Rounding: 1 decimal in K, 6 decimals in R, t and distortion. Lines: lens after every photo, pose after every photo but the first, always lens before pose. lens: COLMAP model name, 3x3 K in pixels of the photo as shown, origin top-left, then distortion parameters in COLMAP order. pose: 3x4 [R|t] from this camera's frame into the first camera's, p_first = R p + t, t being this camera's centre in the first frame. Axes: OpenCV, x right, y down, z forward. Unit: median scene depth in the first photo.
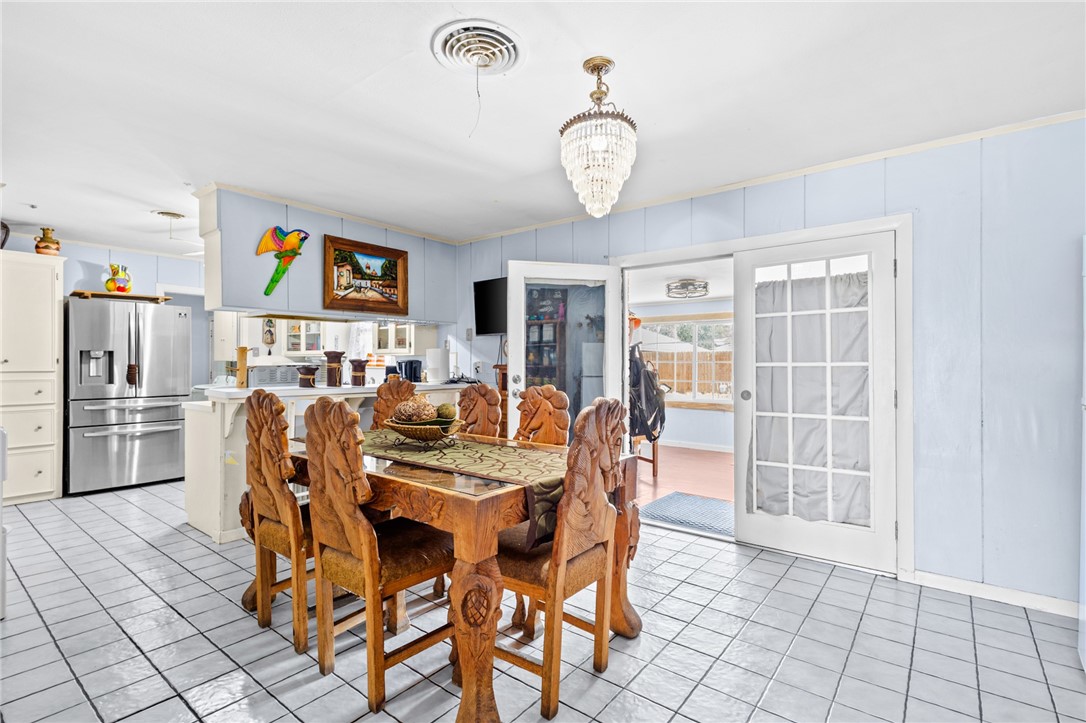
lens RADIAL K [[512.7, 0, 527.8], [0, 512.7, 360.8], [0, 0, 1]] dist [-0.001029, -0.000602]
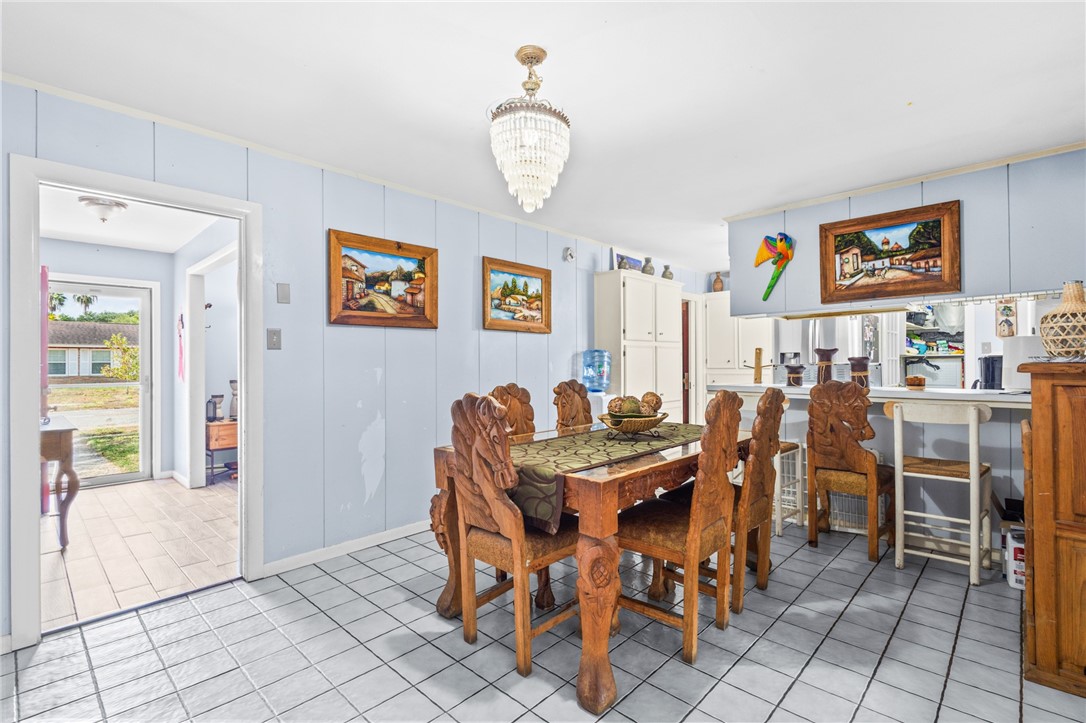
lens RADIAL K [[496.5, 0, 543.0], [0, 496.5, 361.5], [0, 0, 1]] dist [-0.000104, -0.000749]
pose [[-0.080477, -0.006064, -0.996738, 0.521021], [0.011268, 0.999912, -0.006993, 0.004807], [0.996693, -0.011794, -0.080401, 0.531299]]
